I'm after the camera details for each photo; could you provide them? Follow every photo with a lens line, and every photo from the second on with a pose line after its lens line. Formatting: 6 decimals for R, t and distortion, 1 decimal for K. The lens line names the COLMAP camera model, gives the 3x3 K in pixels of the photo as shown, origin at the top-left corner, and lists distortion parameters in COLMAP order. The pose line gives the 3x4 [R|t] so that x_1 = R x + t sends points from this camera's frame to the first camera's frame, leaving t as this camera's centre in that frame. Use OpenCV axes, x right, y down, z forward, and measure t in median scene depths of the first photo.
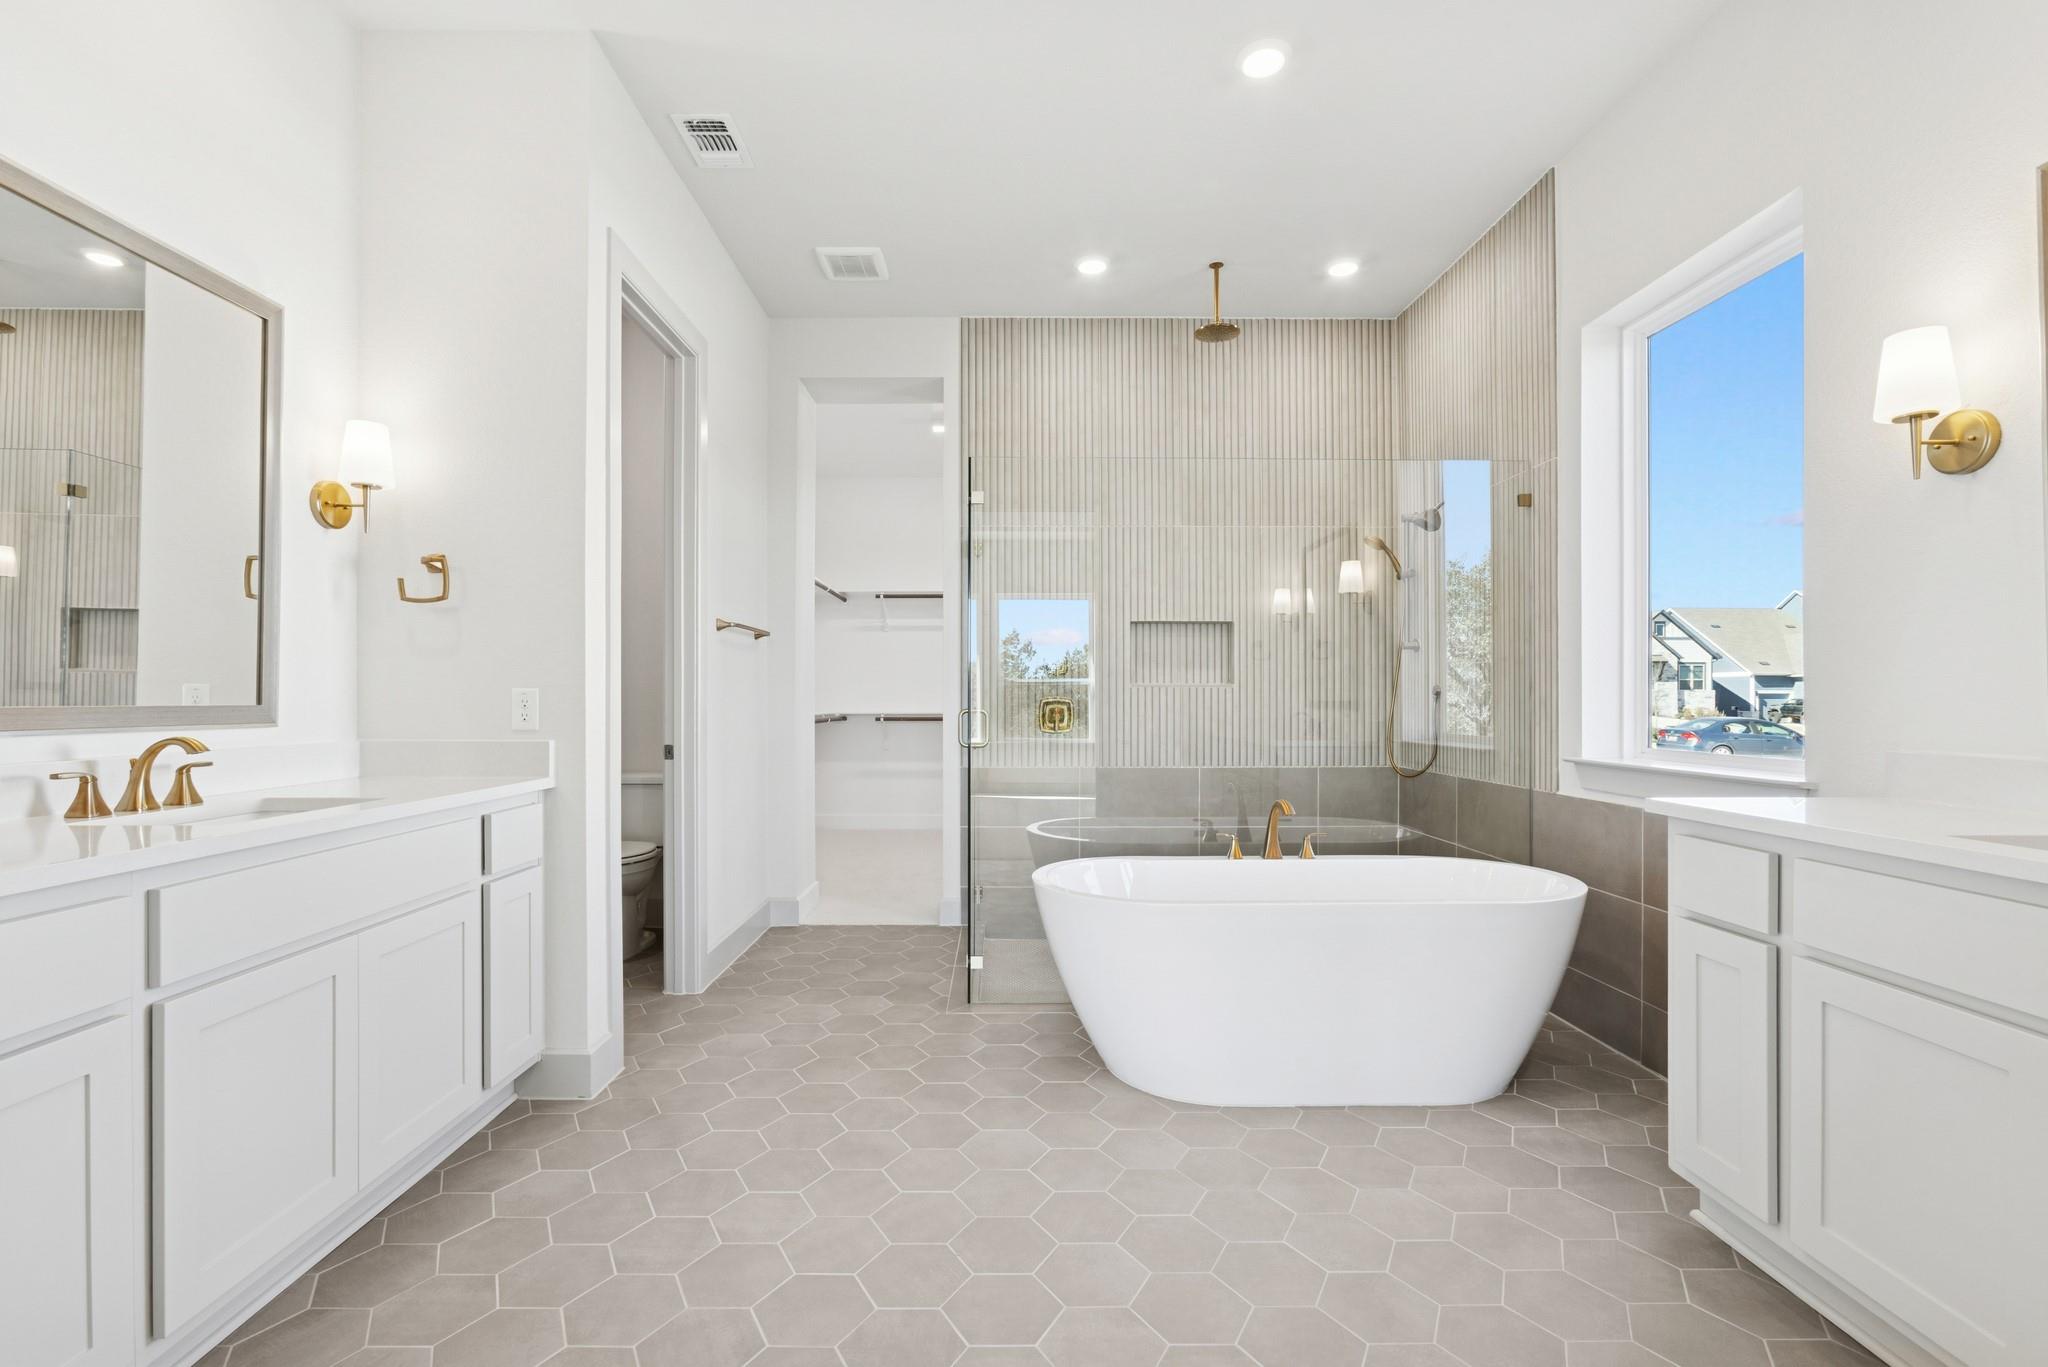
lens RADIAL K [[984.9, 0, 1024.0], [0, 984.9, 683.5], [0, 0, 1]] dist [0.000997, 0.000170]
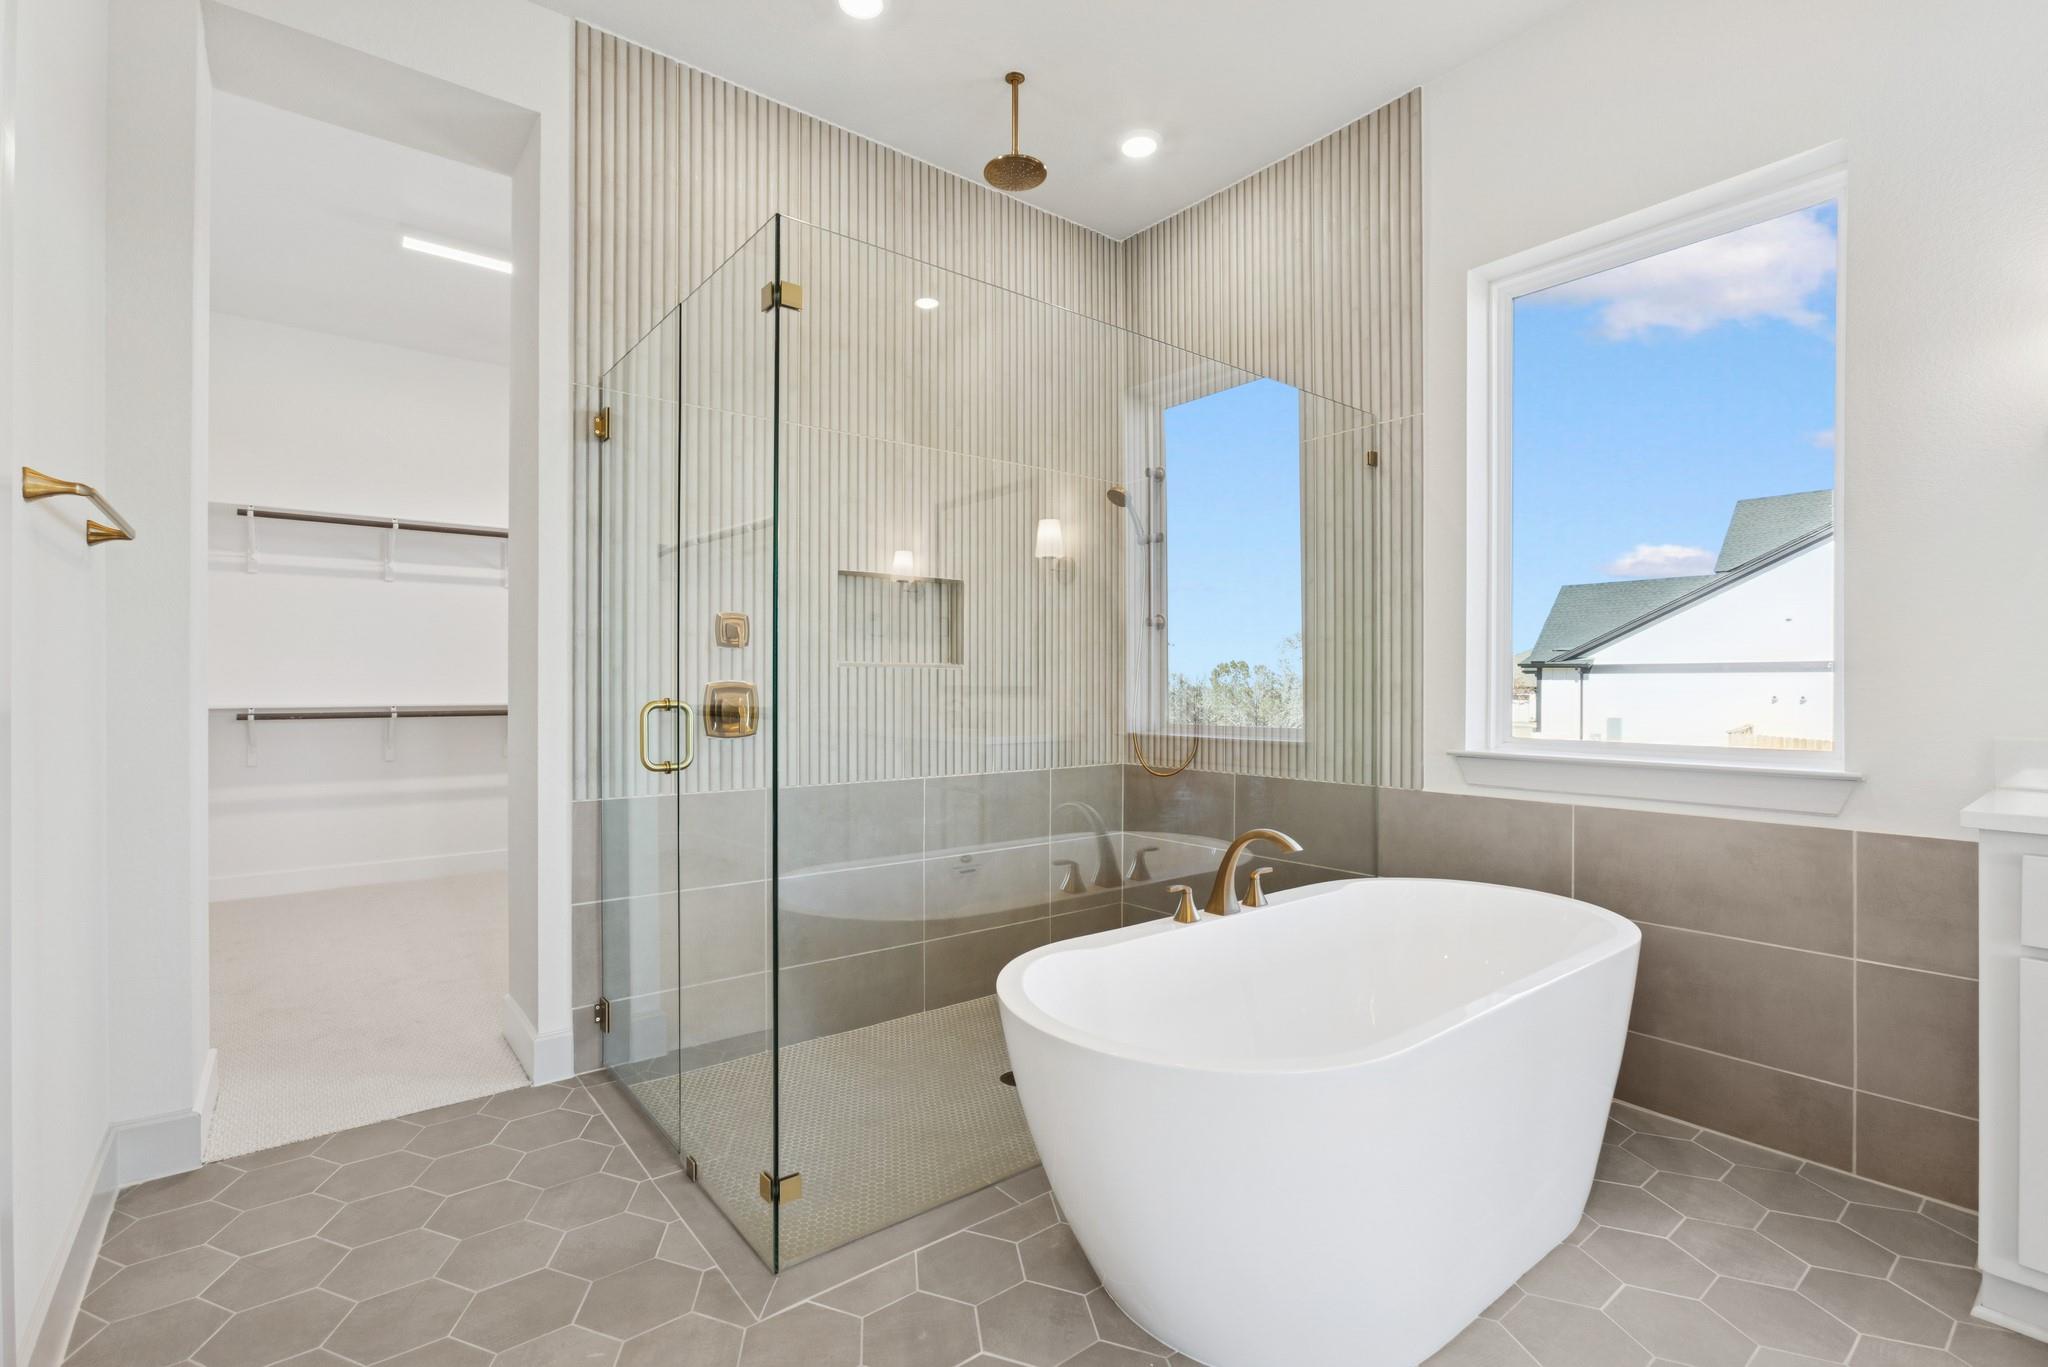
lens RADIAL K [[935.4, 0, 1024.0], [0, 935.4, 683.5], [0, 0, 1]] dist [-0.031051, 0.016605]
pose [[0.786008, 0.001991, 0.618214, -0.191604], [-0.010903, 0.999884, 0.010642, 0.007120], [-0.618121, -0.015106, 0.785938, 0.412619]]
